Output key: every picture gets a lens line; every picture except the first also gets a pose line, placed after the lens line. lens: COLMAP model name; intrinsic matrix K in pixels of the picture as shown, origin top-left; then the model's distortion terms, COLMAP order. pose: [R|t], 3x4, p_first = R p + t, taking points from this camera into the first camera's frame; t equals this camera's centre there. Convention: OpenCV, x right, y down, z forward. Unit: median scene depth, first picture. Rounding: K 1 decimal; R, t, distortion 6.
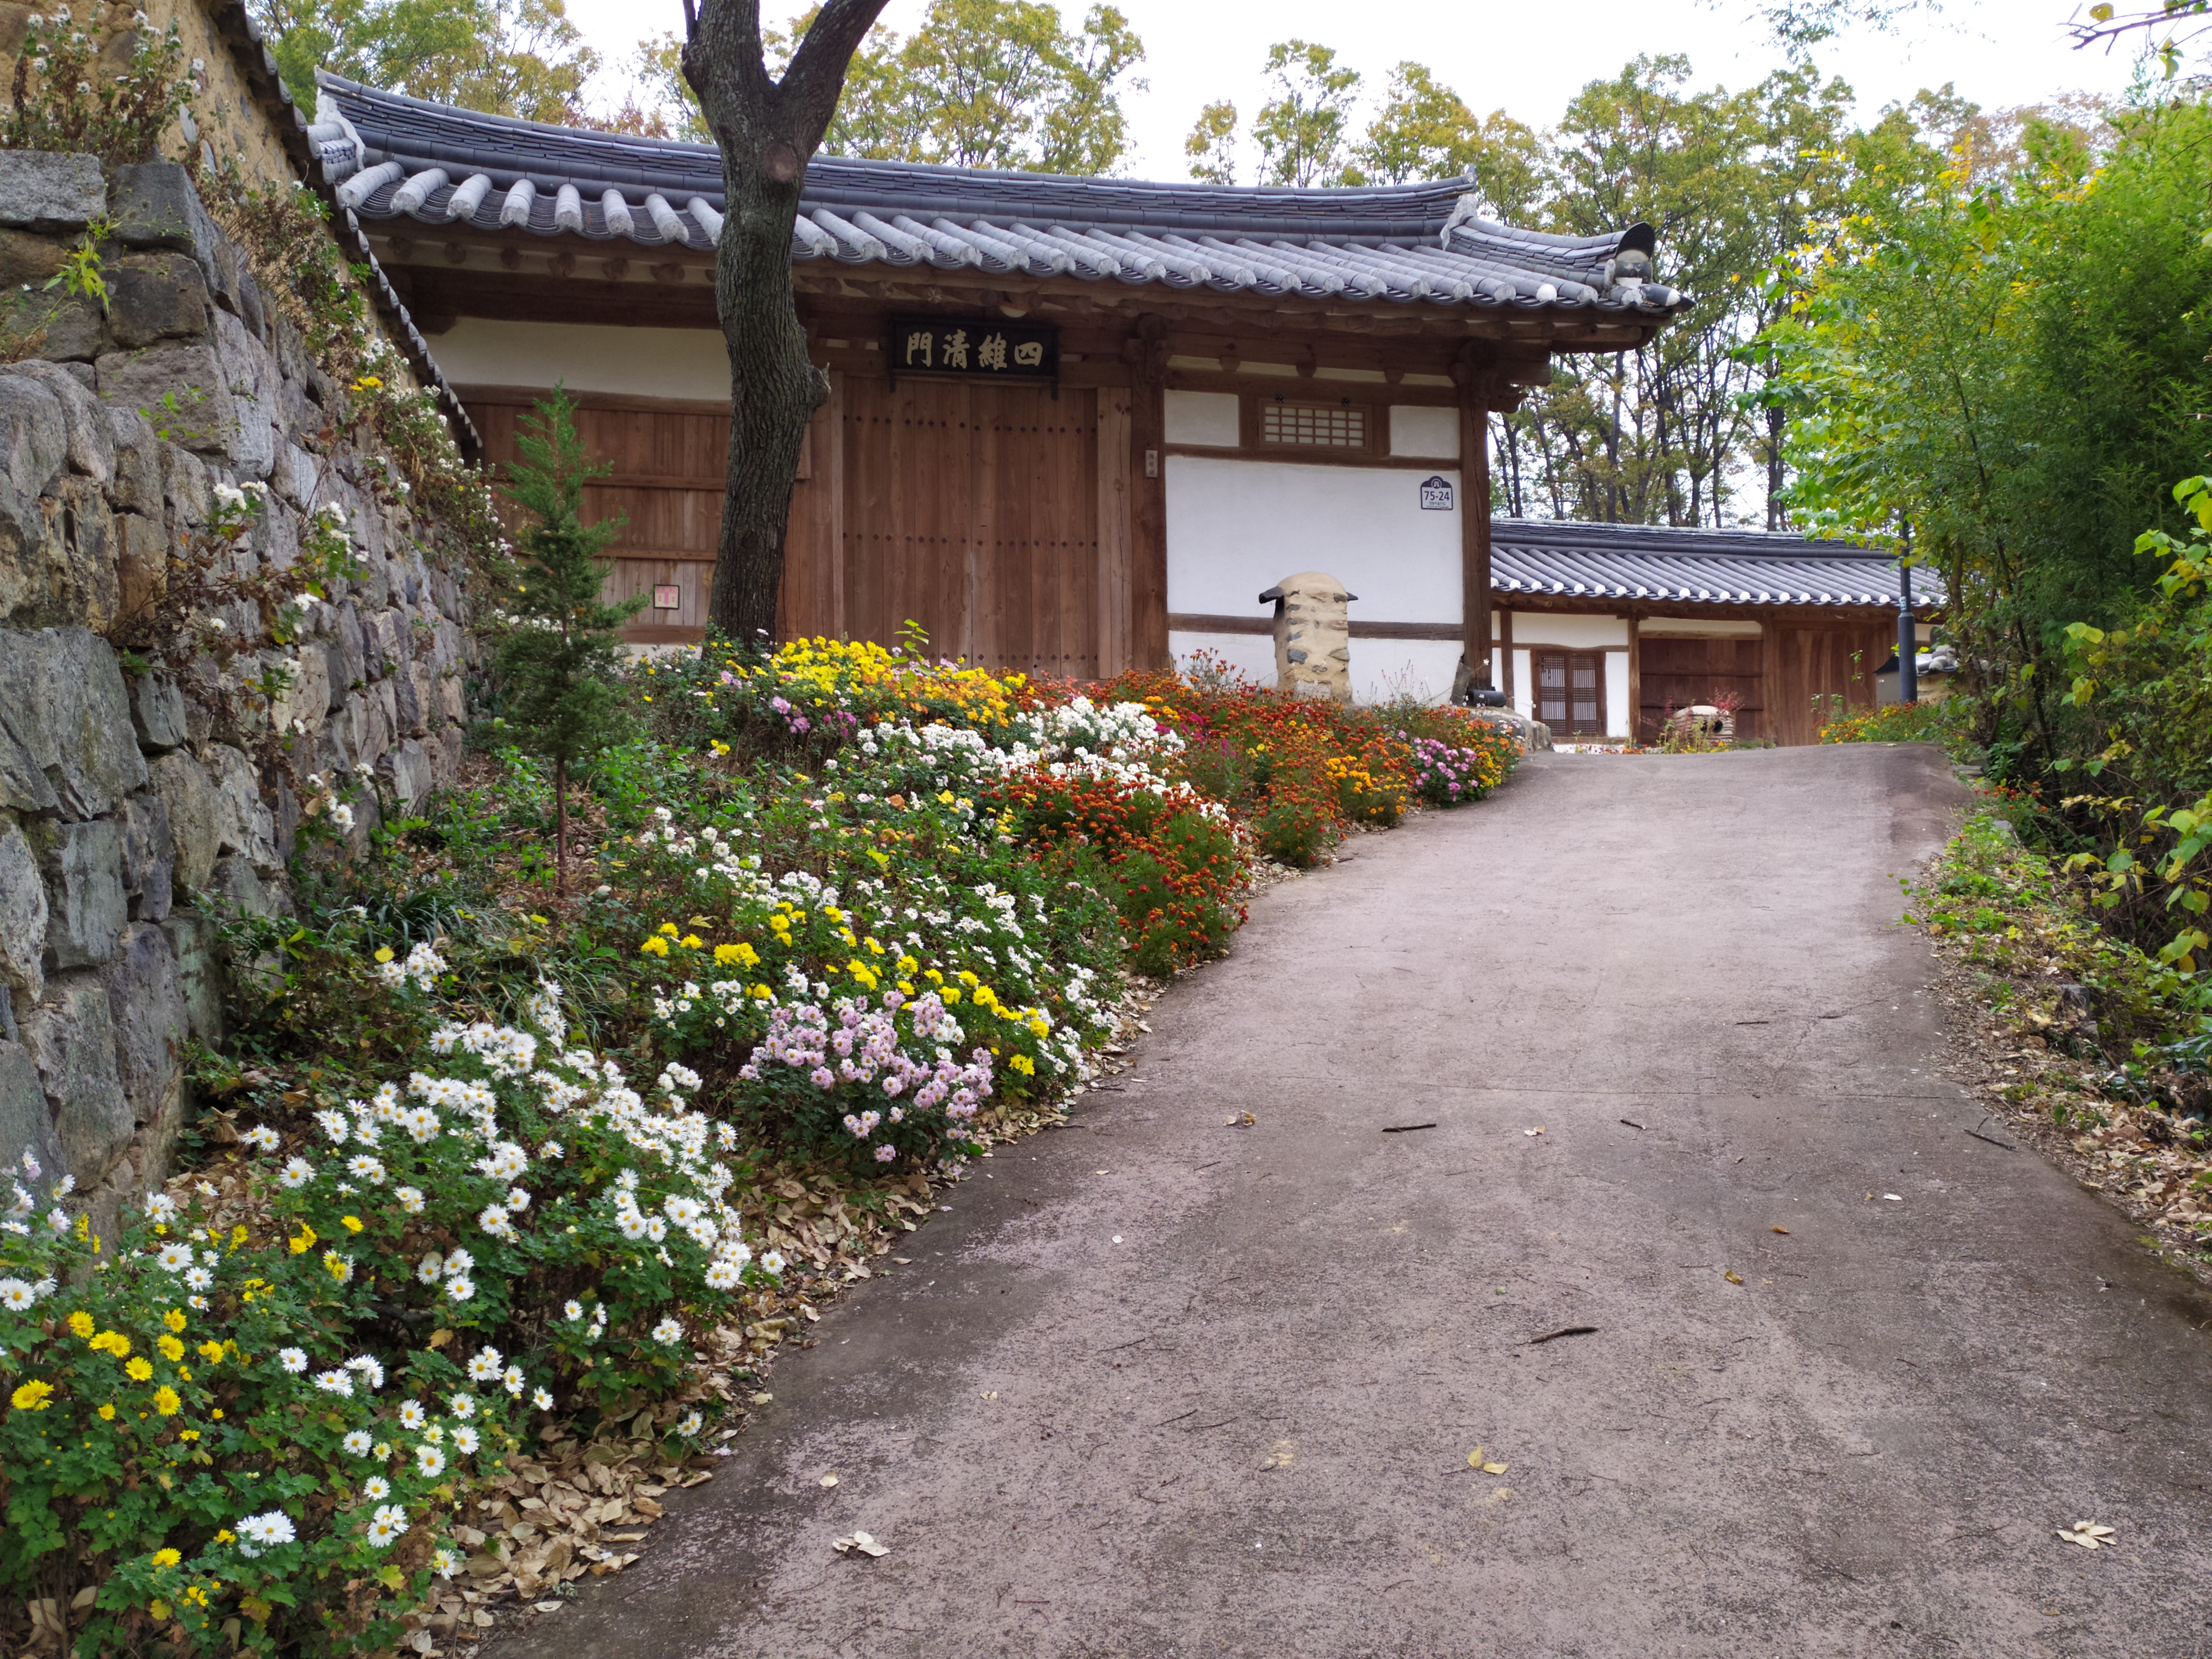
lens RADIAL K [[2157.8, 0, 1106.0], [0, 2157.8, 829.5], [0, 0, 1]] dist [-0.091846, 0.477928]
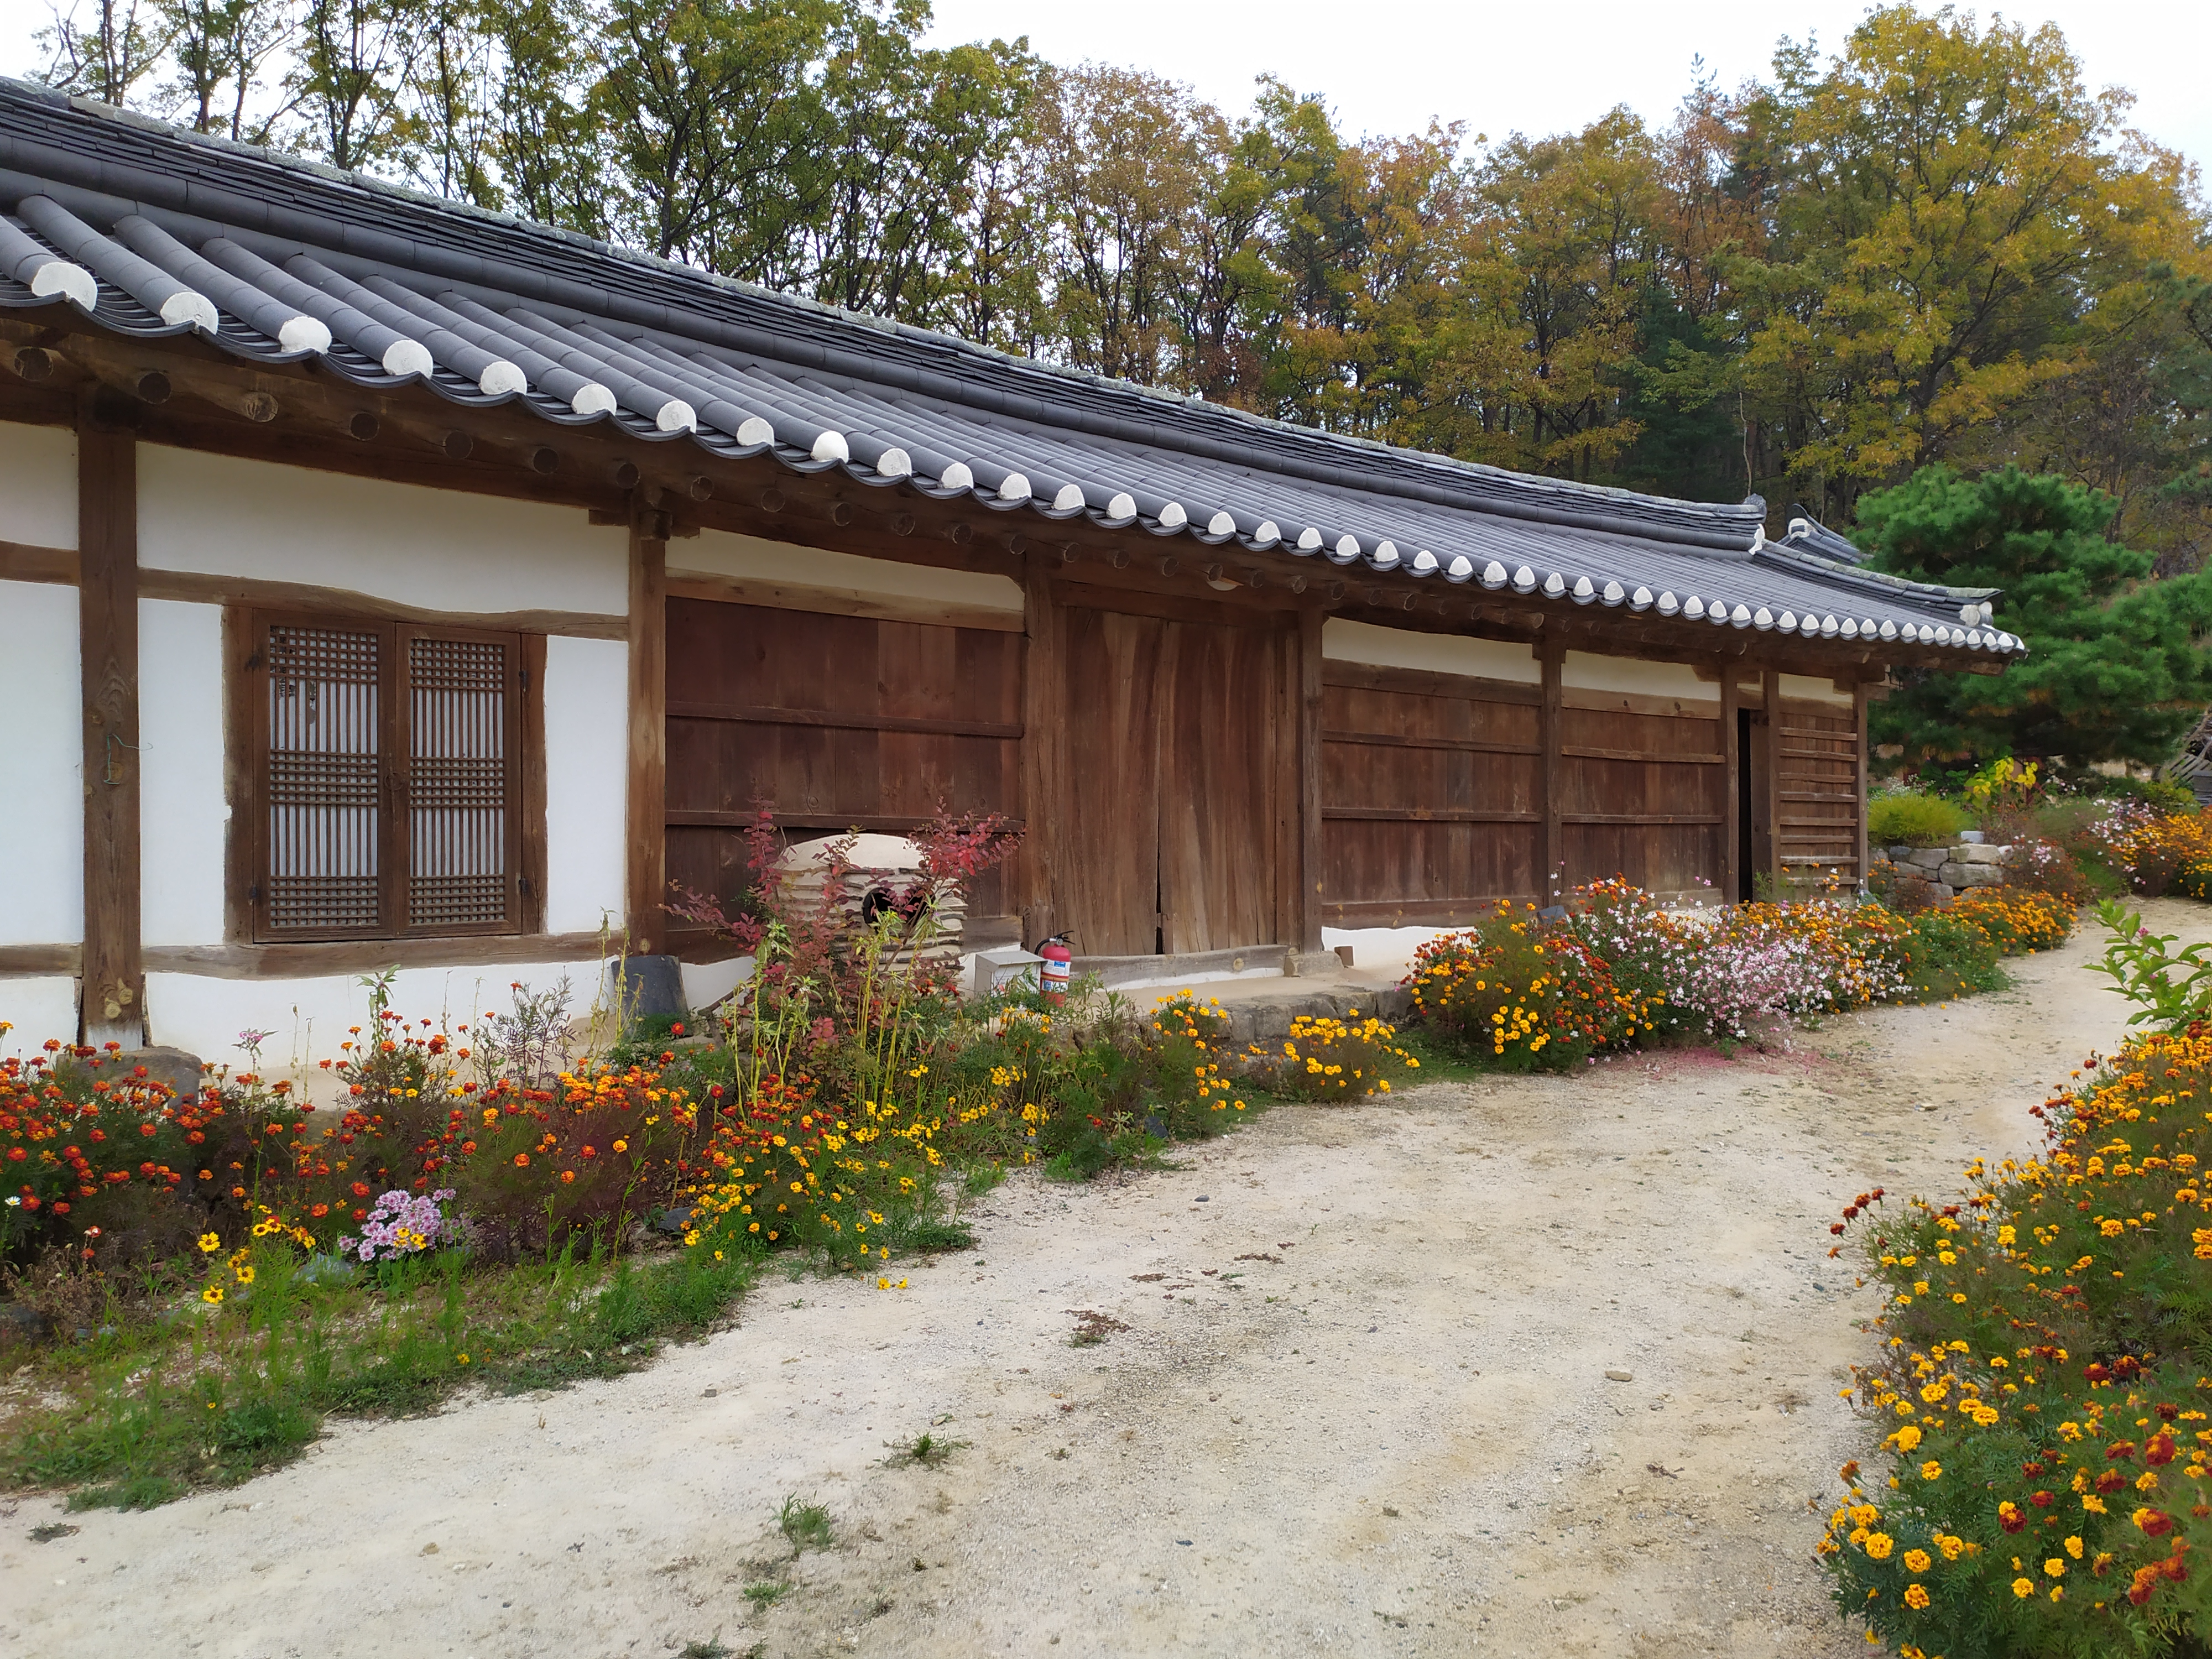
lens RADIAL K [[1468.4, 0, 1112.7], [0, 1468.4, 859.7], [0, 0, 1]] dist [0.054440, -0.000346]
pose [[0.864992, 0.004749, 0.501763, 0.198653], [-0.042978, 0.996982, 0.064654, -0.068712], [-0.499942, -0.077490, 0.862586, 0.789196]]
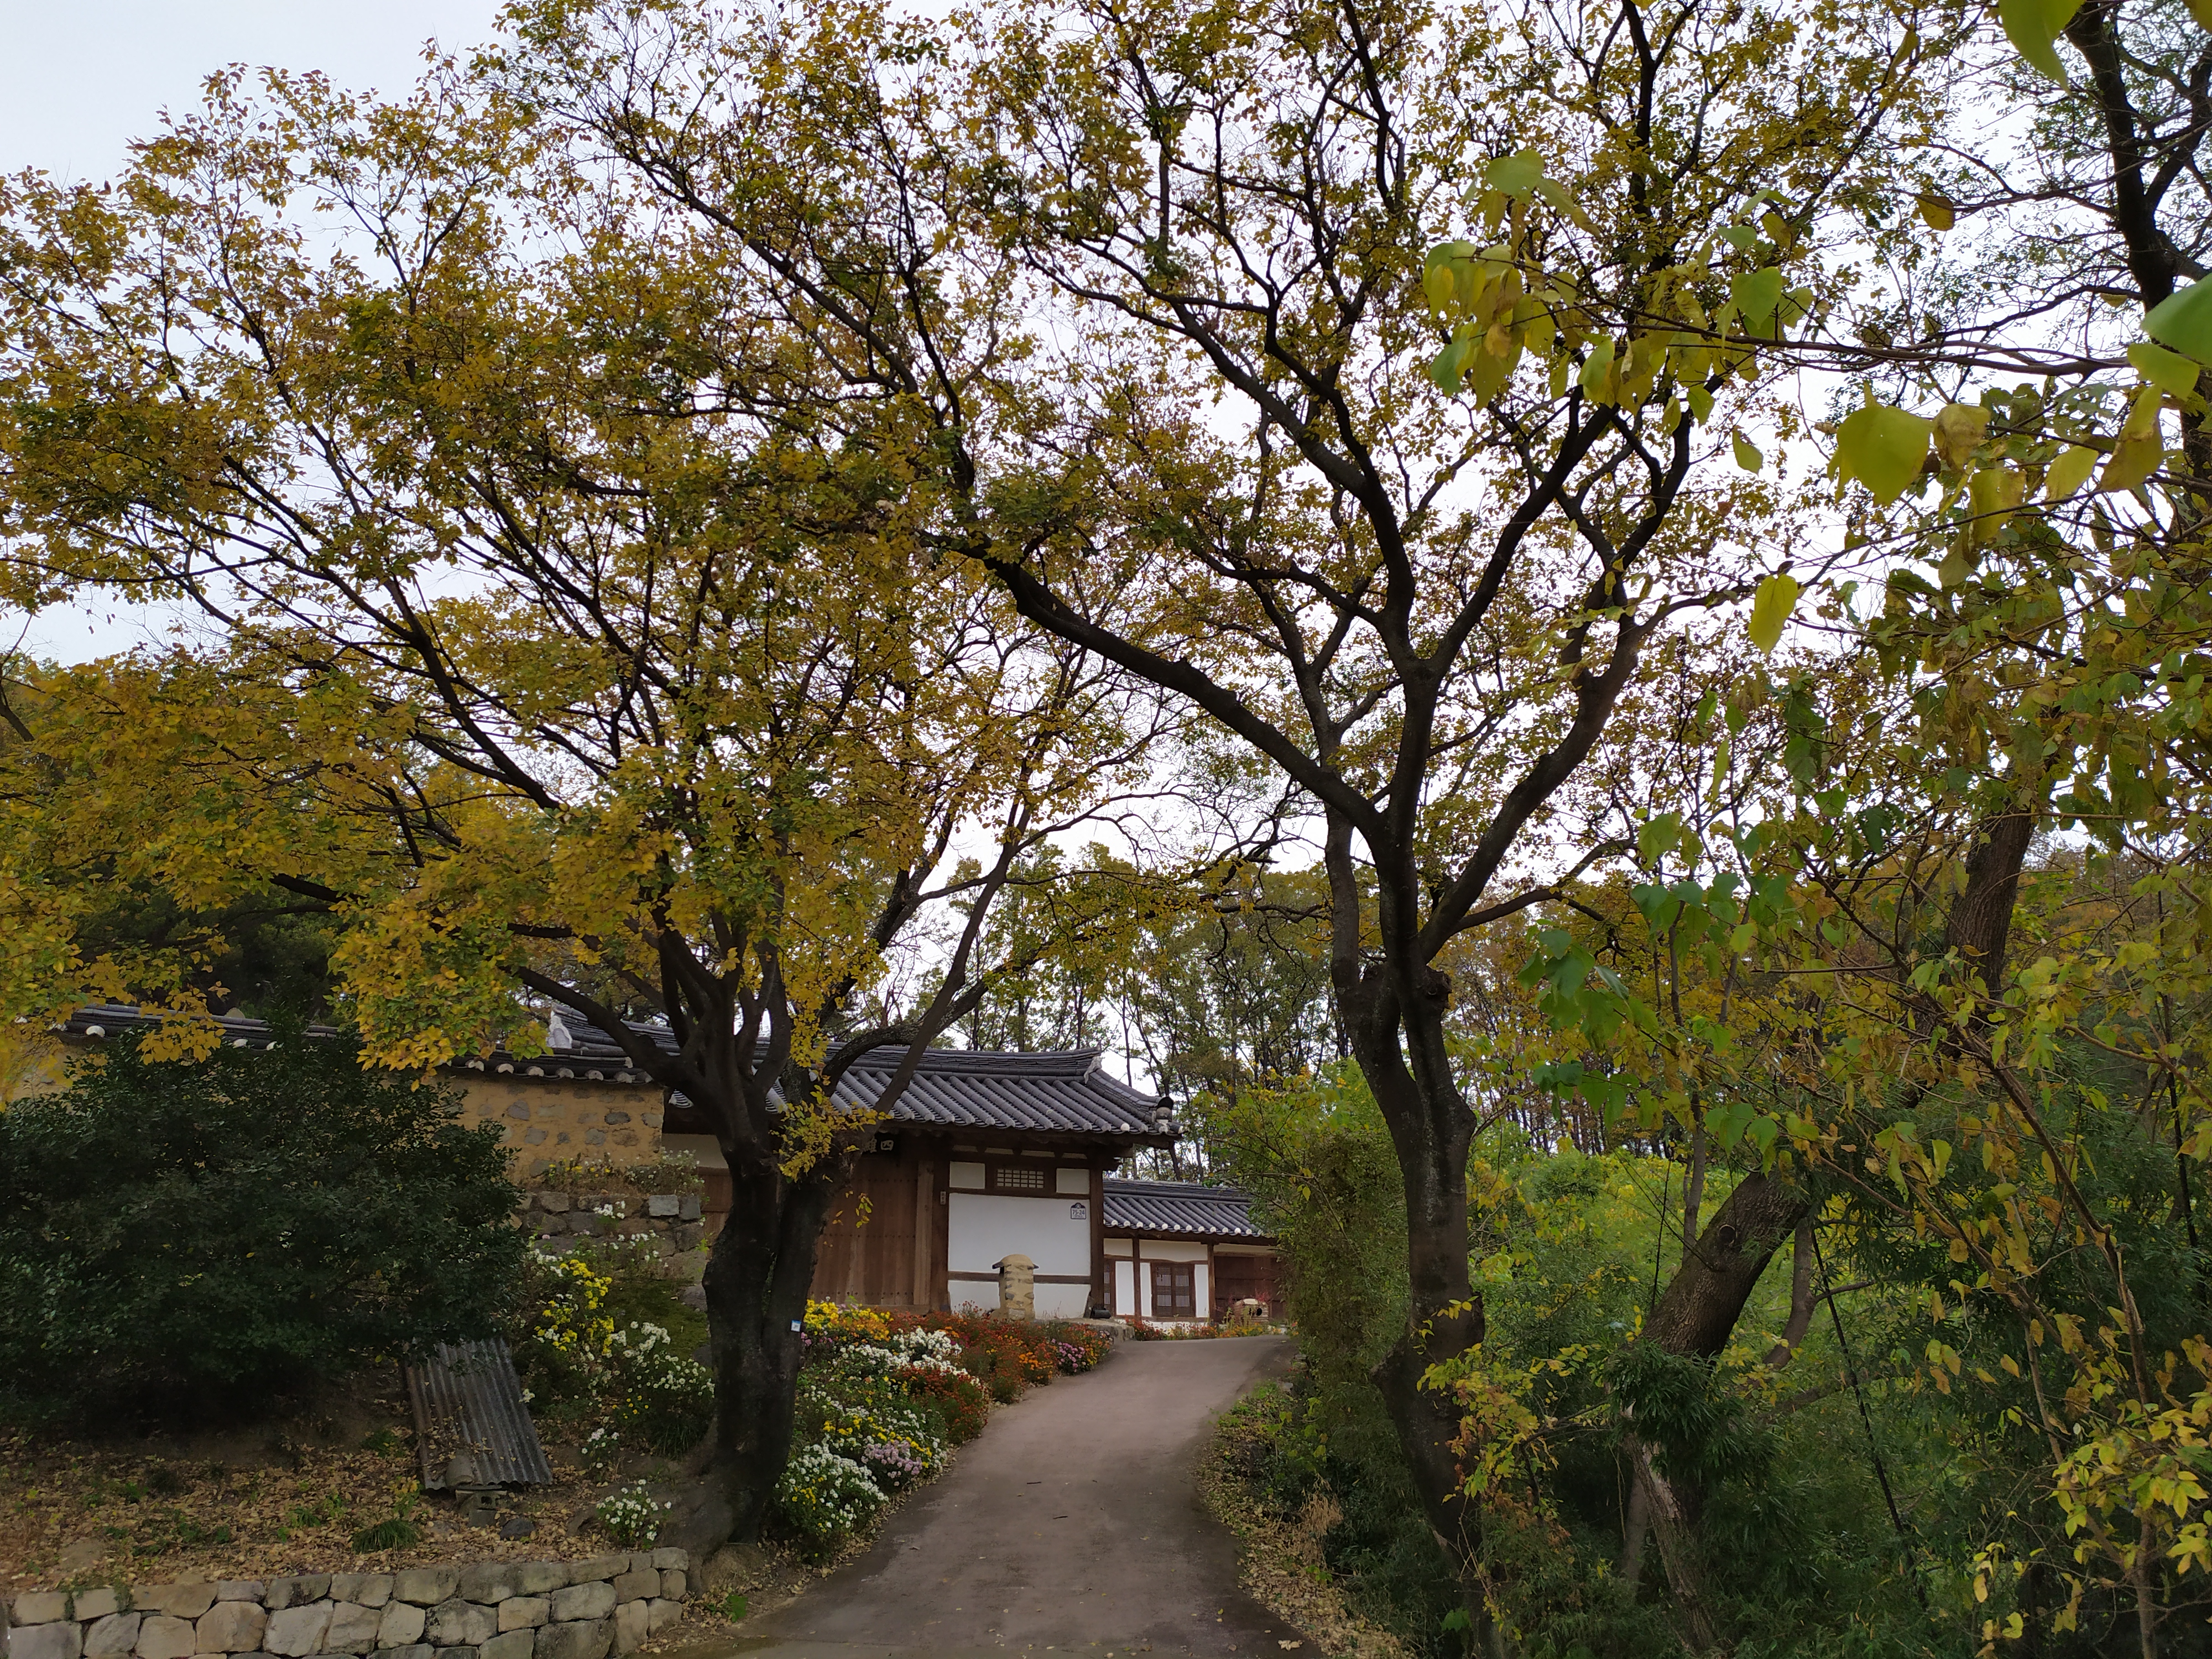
lens RADIAL K [[1844.3, 0, 1106.0], [0, 1844.3, 829.5], [0, 0, 1]] dist [0.093322, 0.000858]
pose [[0.990796, 0.042767, 0.128430, -0.038484], [-0.006015, 0.961751, -0.273858, -0.011806], [-0.135230, 0.270564, 0.953157, -0.472070]]
